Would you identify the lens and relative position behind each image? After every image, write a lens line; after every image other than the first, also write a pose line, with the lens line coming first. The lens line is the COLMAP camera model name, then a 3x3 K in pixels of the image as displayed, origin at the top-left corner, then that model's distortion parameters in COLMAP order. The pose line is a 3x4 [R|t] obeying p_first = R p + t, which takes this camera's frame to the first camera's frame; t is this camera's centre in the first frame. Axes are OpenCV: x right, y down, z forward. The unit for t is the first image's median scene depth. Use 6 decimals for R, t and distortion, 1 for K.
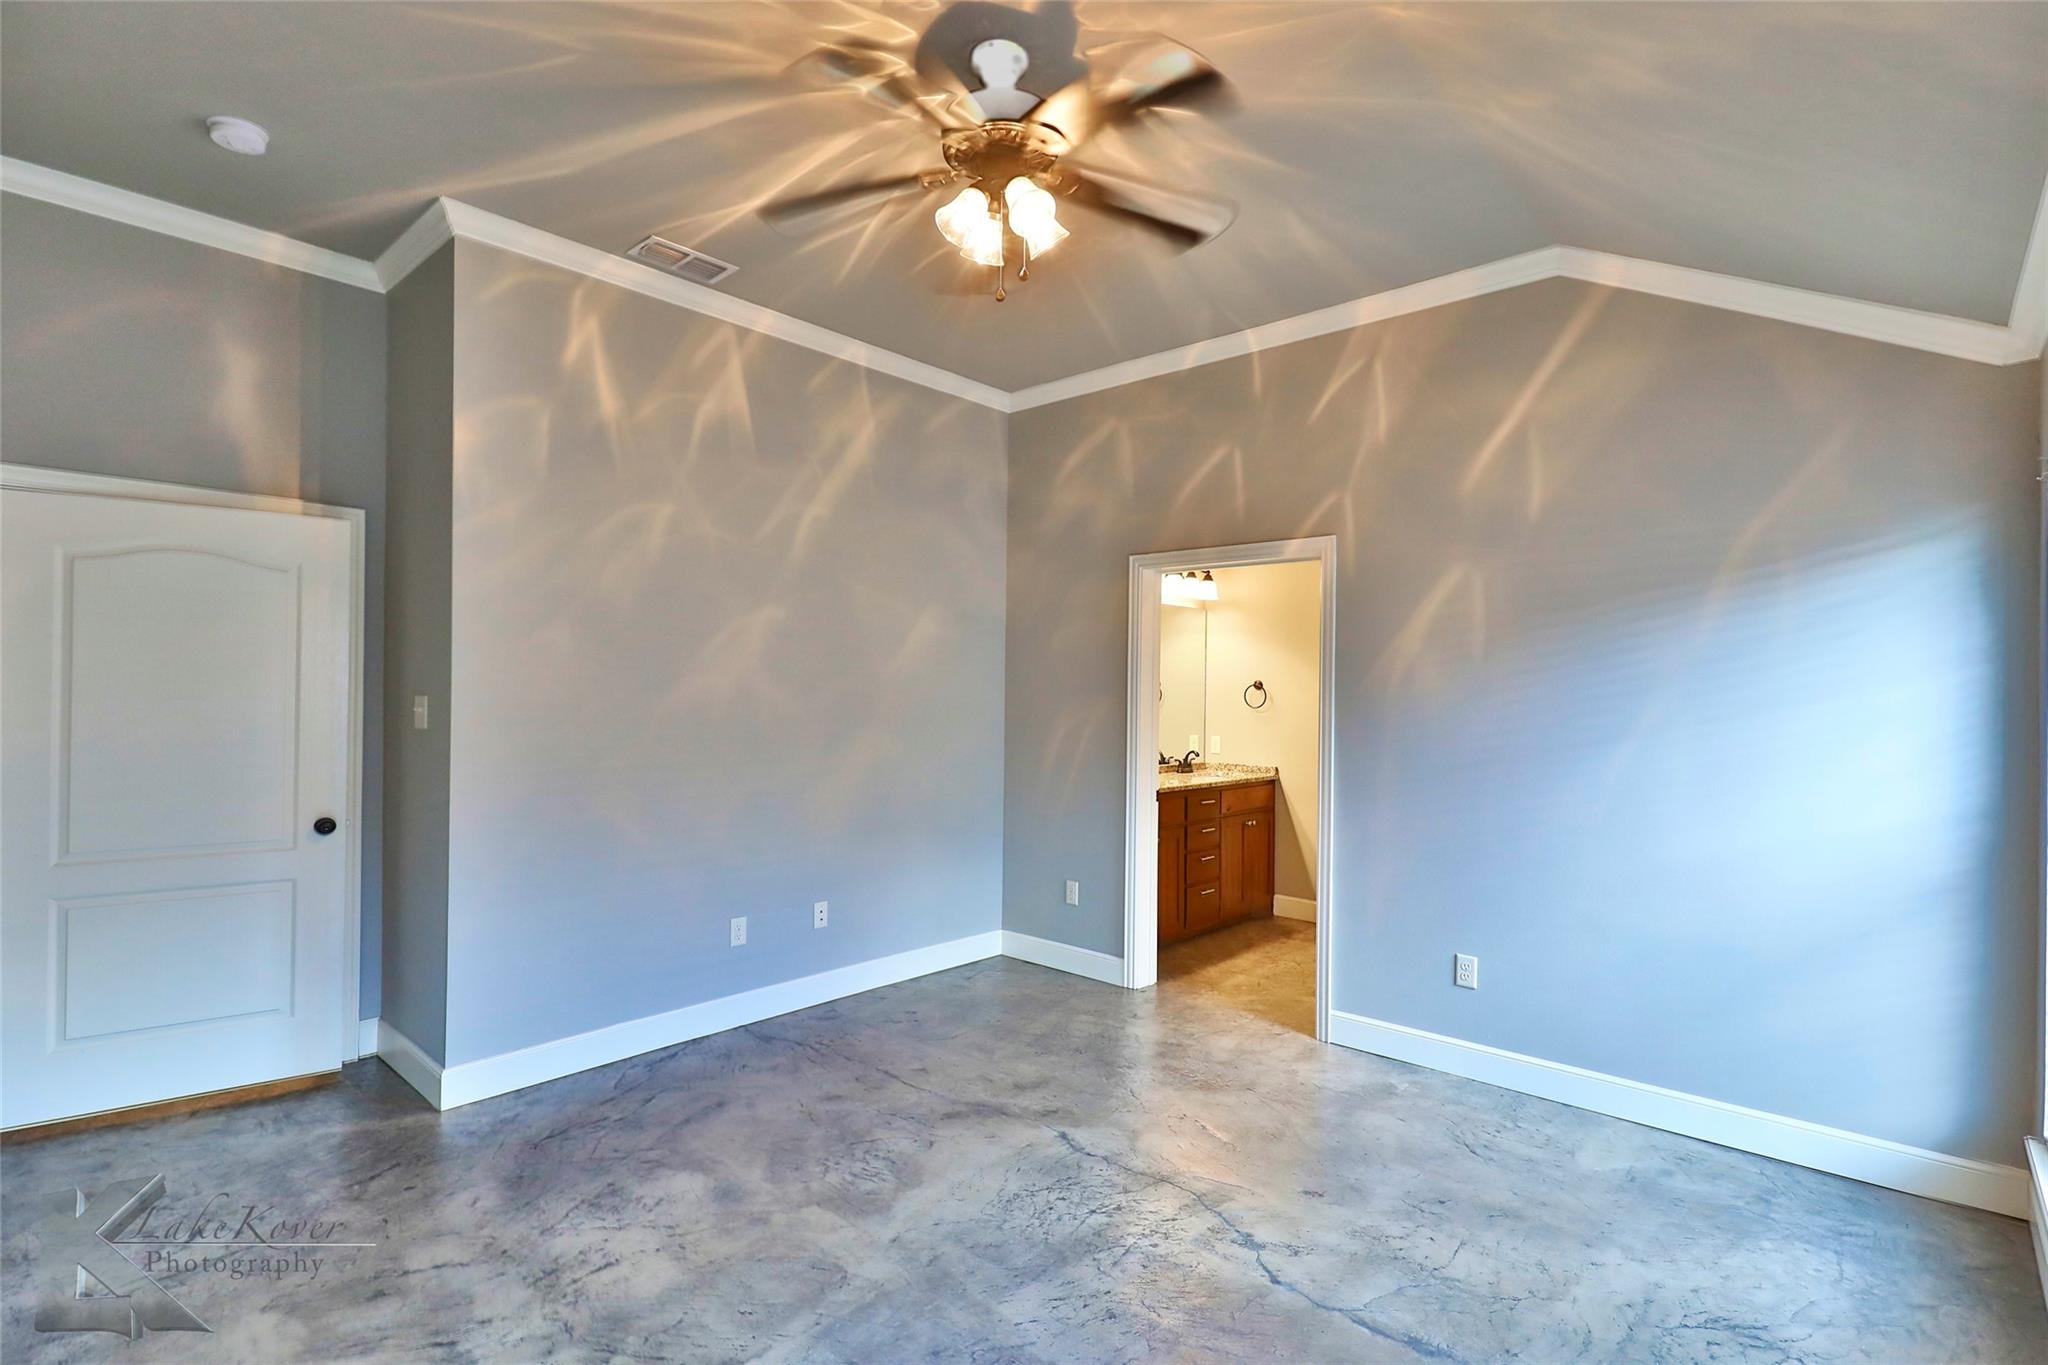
lens RADIAL K [[979.7, 0, 1022.5], [0, 979.7, 684.9], [0, 0, 1]] dist [0.012798, -0.005837]
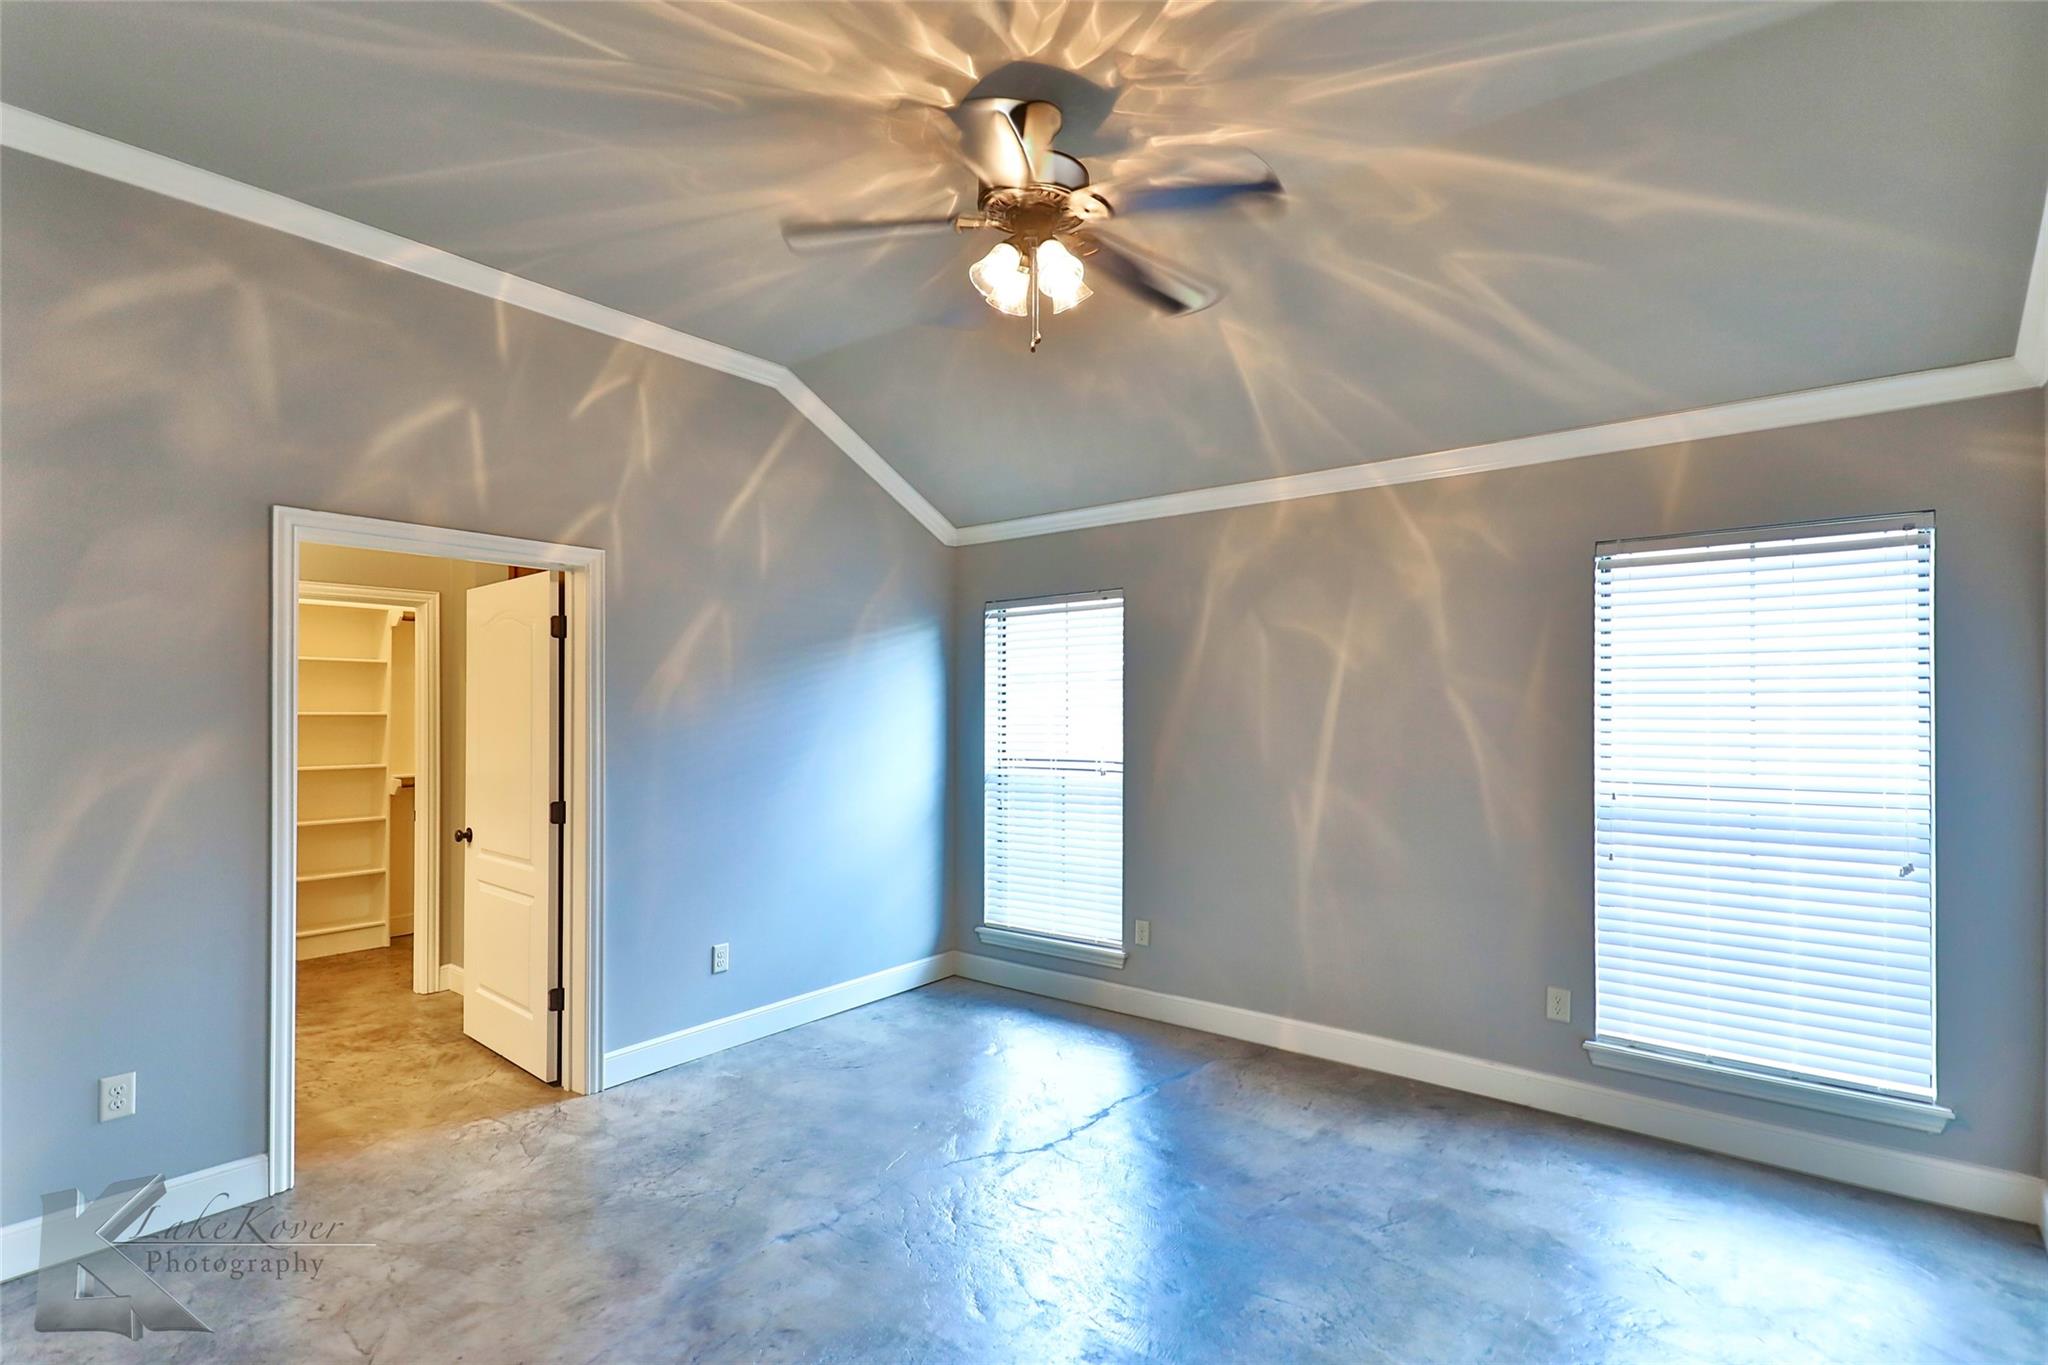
lens RADIAL K [[979.7, 0, 1026.0], [0, 979.7, 694.0], [0, 0, 1]] dist [0.012798, -0.005837]
pose [[-0.077427, 0.000558, 0.996998, -0.685020], [-0.006735, 0.999977, -0.001083, -0.017417], [-0.996975, -0.006799, -0.077421, 0.699748]]
